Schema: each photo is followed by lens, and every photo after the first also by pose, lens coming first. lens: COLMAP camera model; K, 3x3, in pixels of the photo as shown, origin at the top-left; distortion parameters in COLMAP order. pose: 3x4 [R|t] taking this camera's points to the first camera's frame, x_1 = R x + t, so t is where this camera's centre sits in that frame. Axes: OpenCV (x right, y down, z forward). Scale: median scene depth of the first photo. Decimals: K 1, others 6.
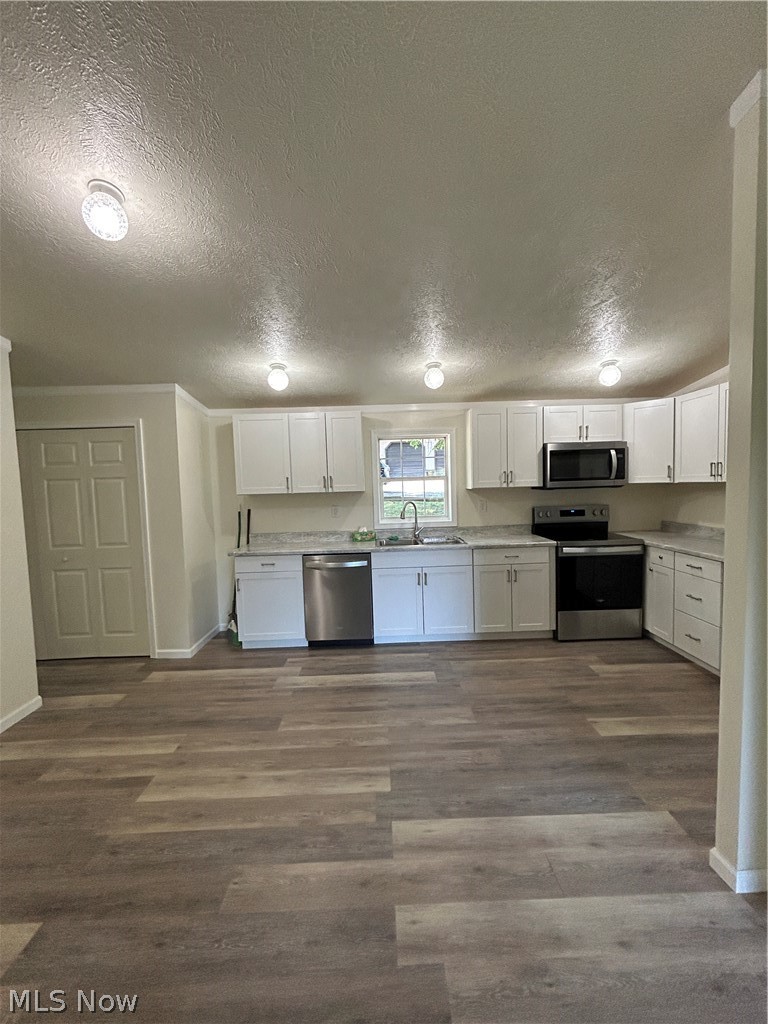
lens RADIAL K [[410.7, 0, 383.2], [0, 410.7, 511.7], [0, 0, 1]] dist [0.000340, 0.000289]
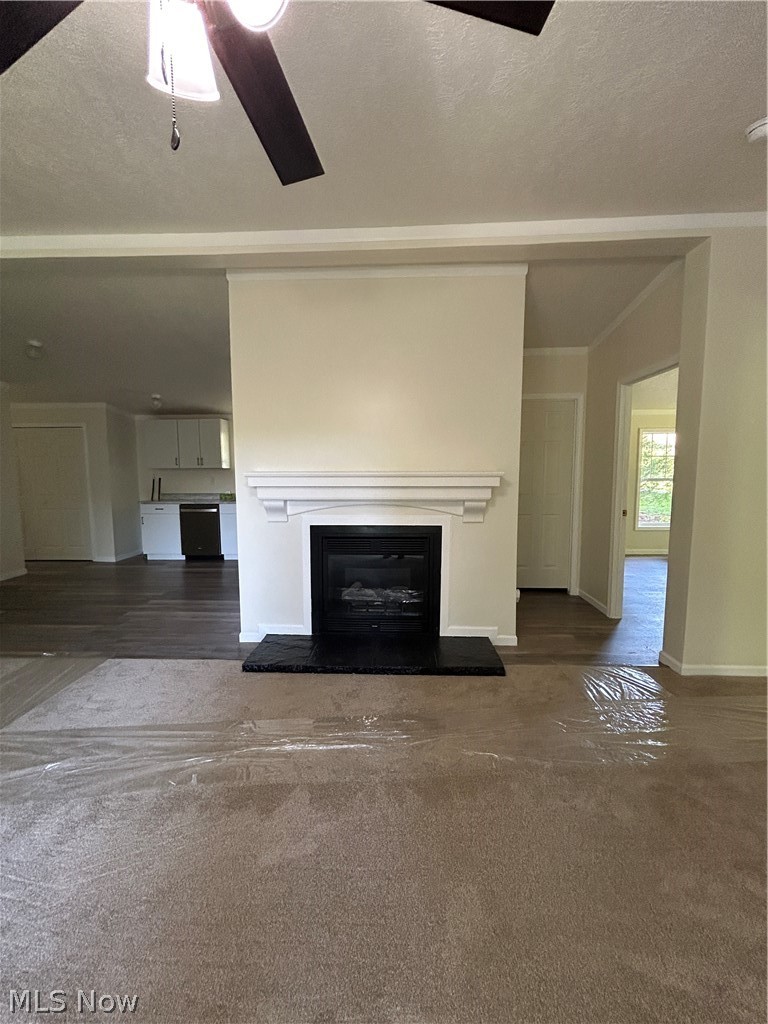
lens RADIAL K [[410.7, 0, 382.8], [0, 410.7, 510.5], [0, 0, 1]] dist [0.000340, 0.000289]
pose [[0.998508, 0.029654, -0.045855, 0.795139], [-0.027949, 0.998909, 0.037400, 0.049260], [0.046914, -0.036063, 0.998248, -0.724202]]
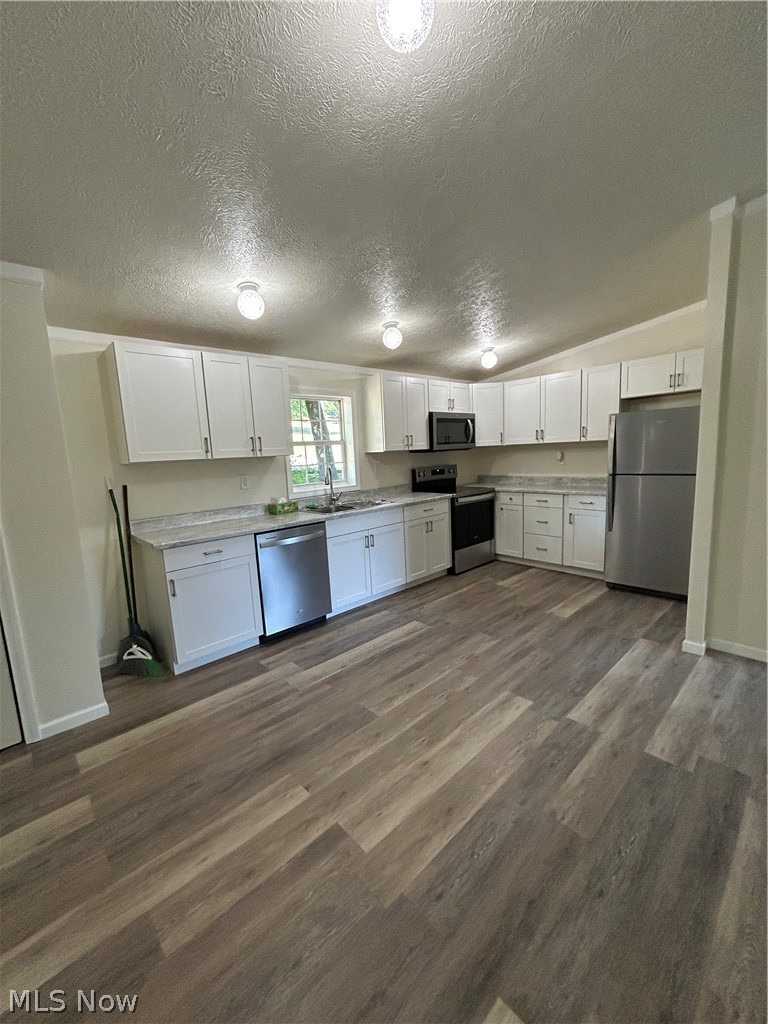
lens RADIAL K [[410.7, 0, 387.6], [0, 410.7, 513.0], [0, 0, 1]] dist [0.000340, 0.000289]
pose [[0.744370, -0.105386, 0.659399, -0.579769], [0.067902, 0.994295, 0.082258, 0.017360], [-0.664306, -0.016456, 0.747280, 0.245814]]
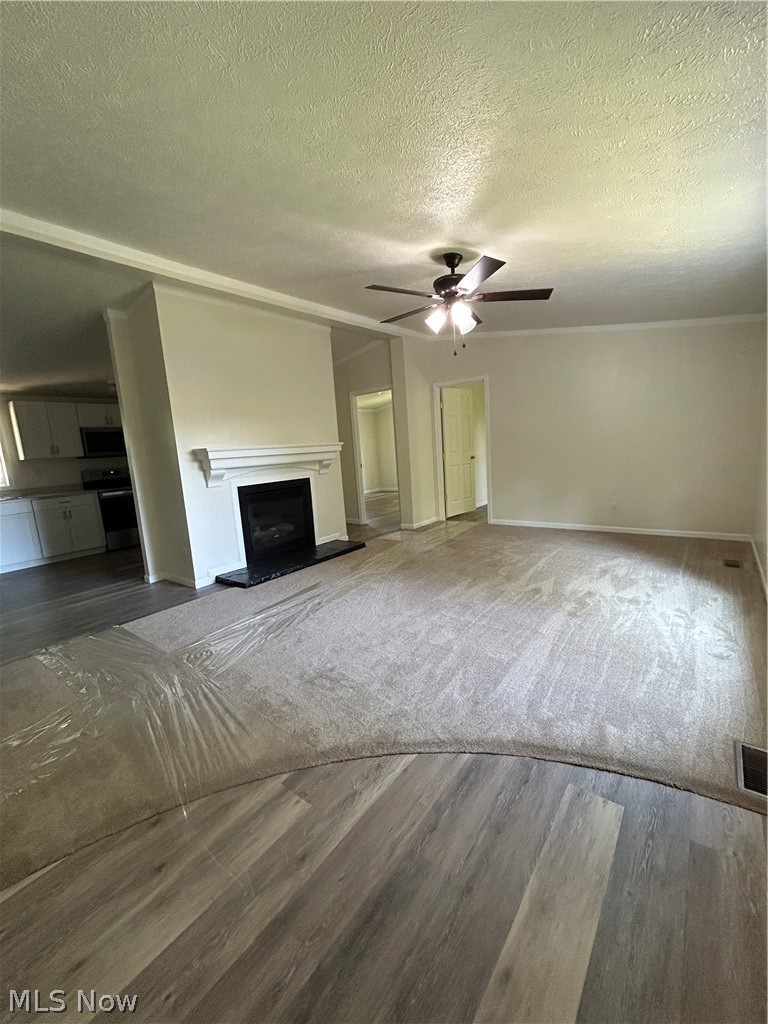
lens RADIAL K [[410.7, 0, 385.1], [0, 410.7, 513.7], [0, 0, 1]] dist [0.000340, 0.000289]
pose [[0.624024, -0.138553, 0.769024, -0.134481], [0.095828, 0.990295, 0.100660, 0.122245], [-0.775507, 0.010880, 0.631245, -0.968170]]
